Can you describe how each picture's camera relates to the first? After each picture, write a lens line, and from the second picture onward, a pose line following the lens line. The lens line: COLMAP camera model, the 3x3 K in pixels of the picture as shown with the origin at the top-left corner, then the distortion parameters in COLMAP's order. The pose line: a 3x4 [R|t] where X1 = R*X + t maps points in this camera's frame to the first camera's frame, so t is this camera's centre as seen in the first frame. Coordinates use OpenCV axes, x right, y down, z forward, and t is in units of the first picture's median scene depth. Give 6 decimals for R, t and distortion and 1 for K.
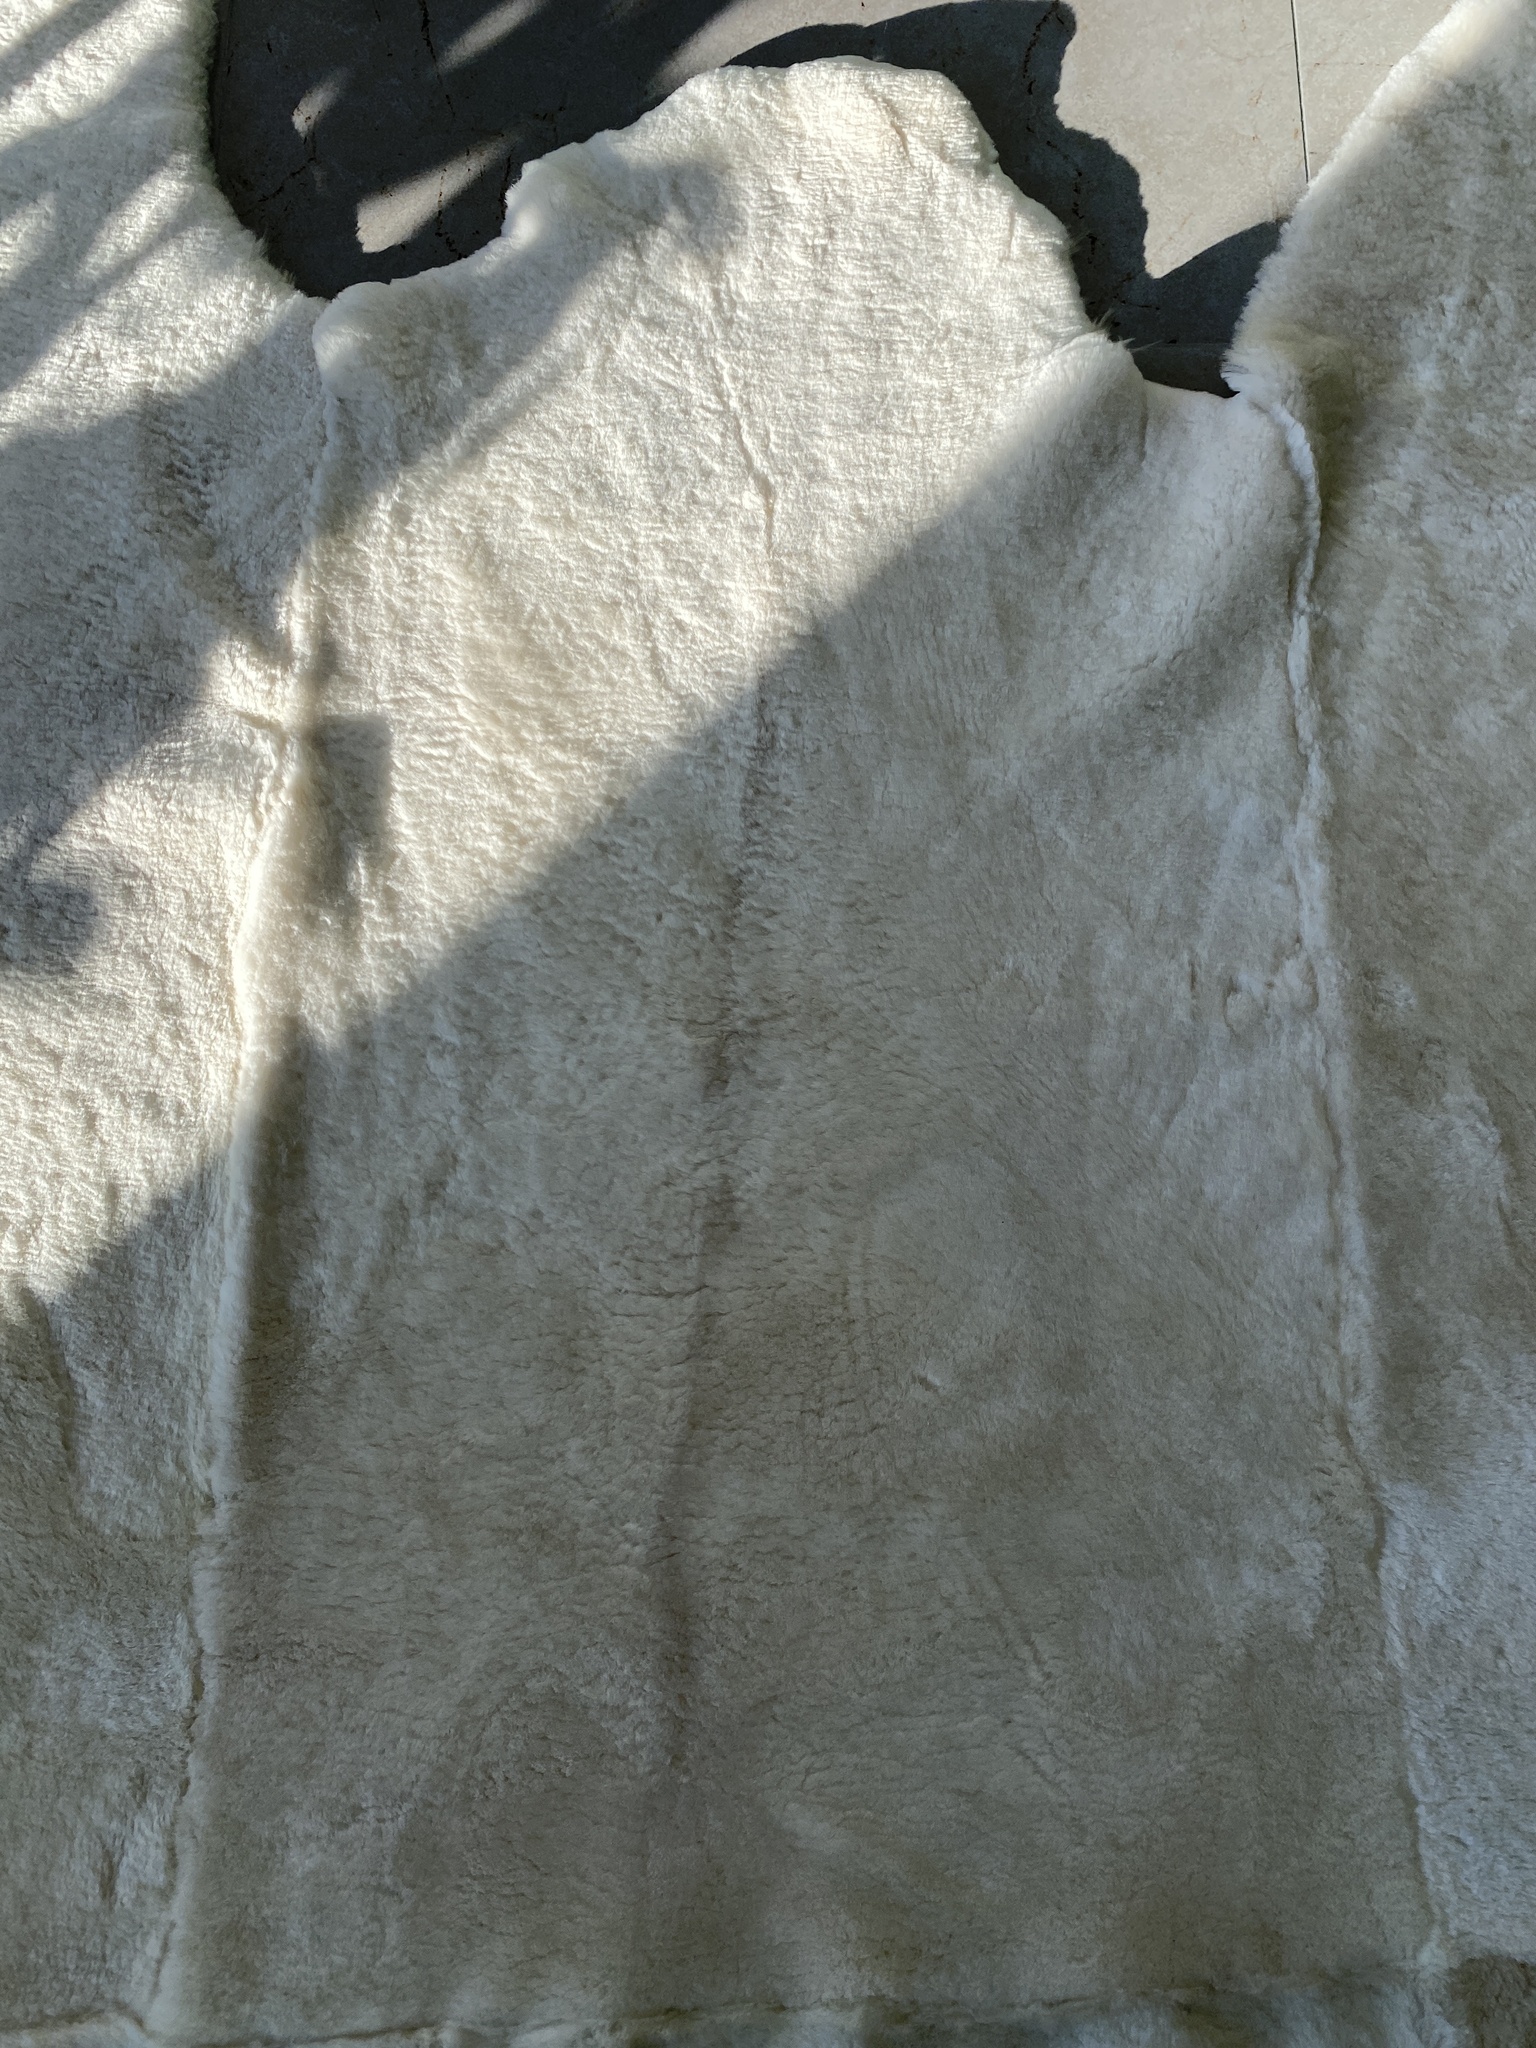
lens RADIAL K [[1553.2, 0, 736.5], [0, 1553.2, 982.1], [0, 0, 1]] dist [0.044937, -0.051367]
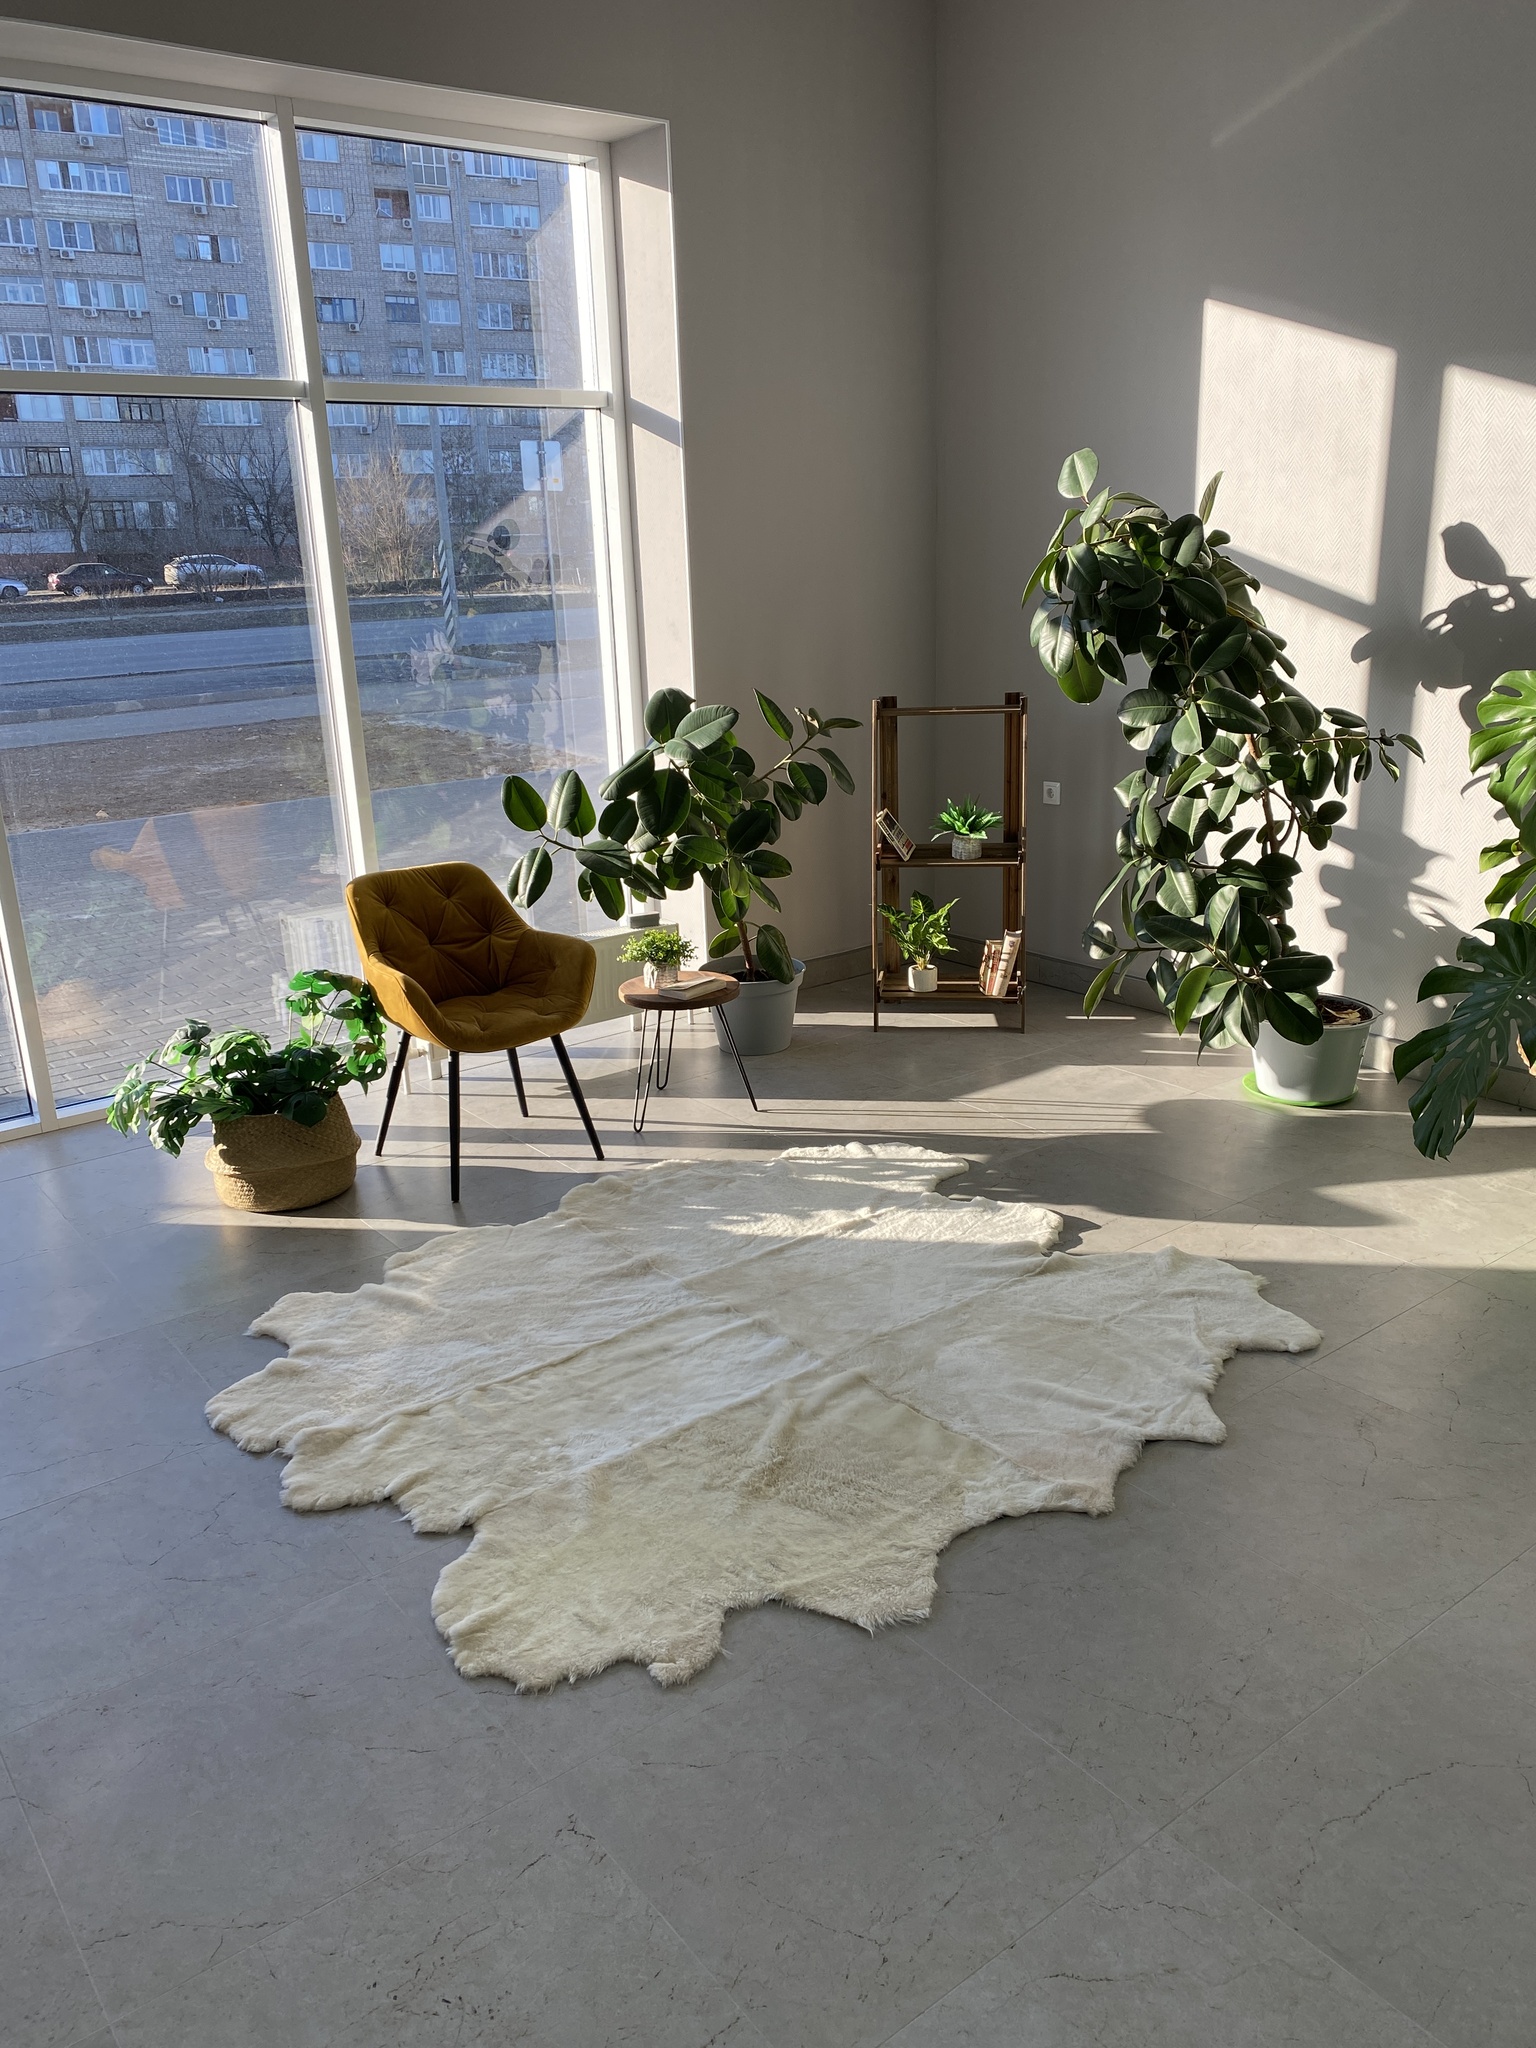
lens RADIAL K [[1553.2, 0, 764.0], [0, 1553.2, 1039.0], [0, 0, 1]] dist [0.044937, -0.051367]
pose [[0.613153, 0.219220, -0.758937, 3.383530], [-0.757269, 0.436643, -0.485681, 2.397397], [0.224914, 0.872517, 0.433738, -1.902655]]
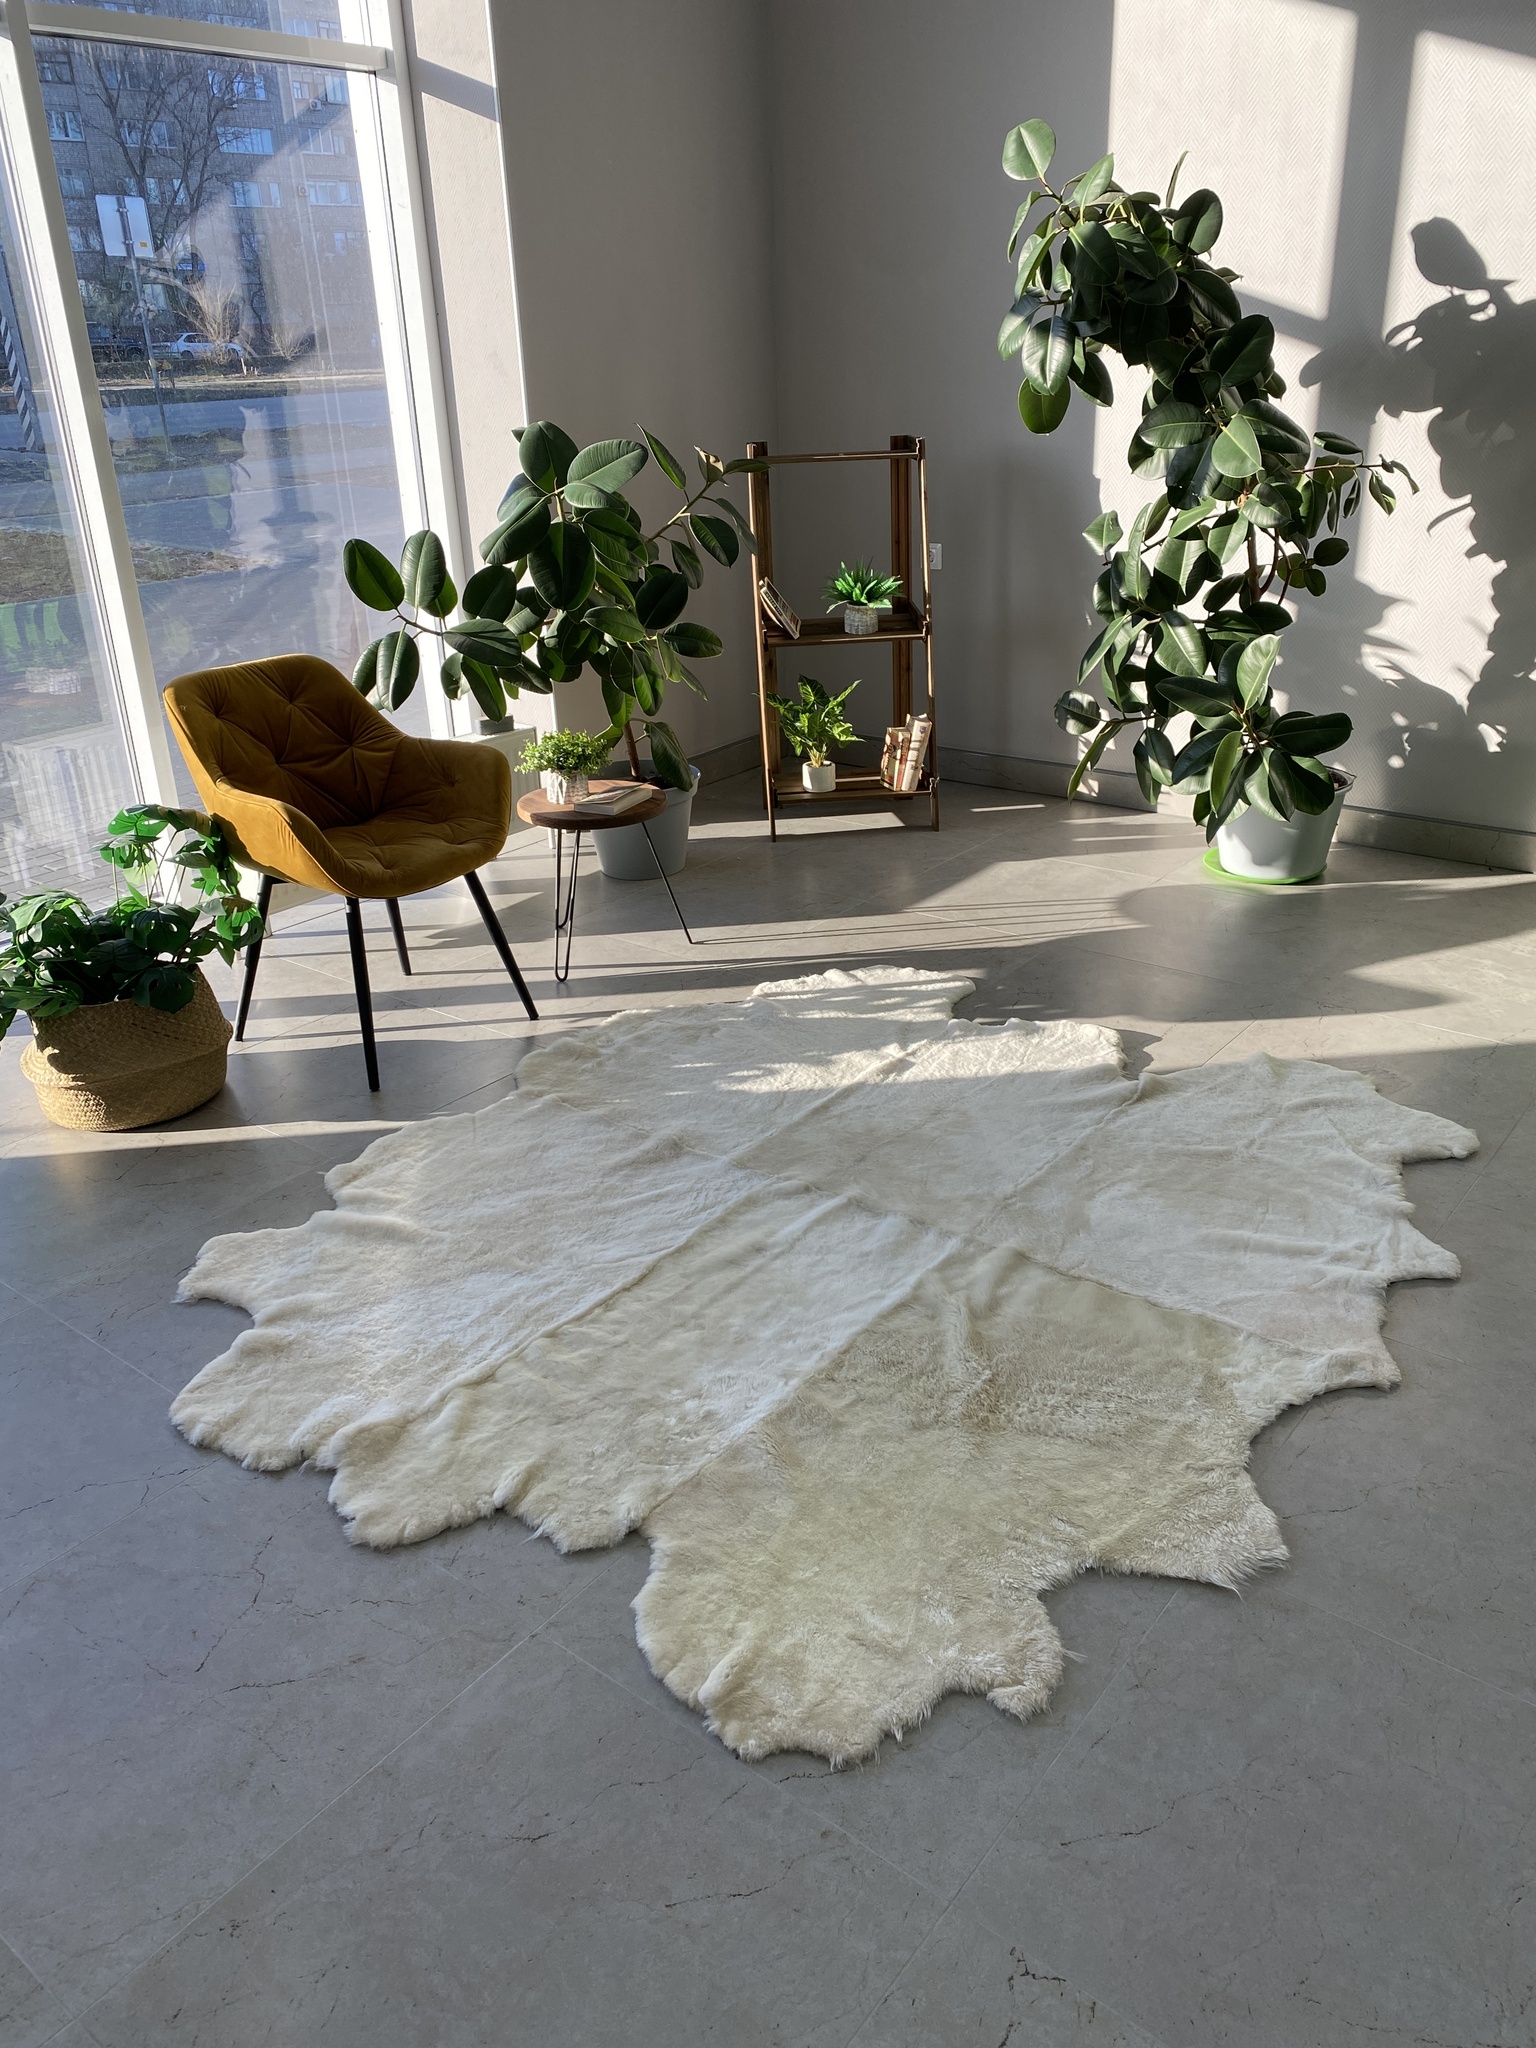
lens RADIAL K [[1553.2, 0, 783.7], [0, 1553.2, 1006.7], [0, 0, 1]] dist [0.044937, -0.051367]
pose [[0.792325, 0.220952, -0.568683, 1.946992], [-0.583423, 0.547011, -0.600330, 2.616599], [0.178432, 0.807440, 0.562319, -1.671976]]
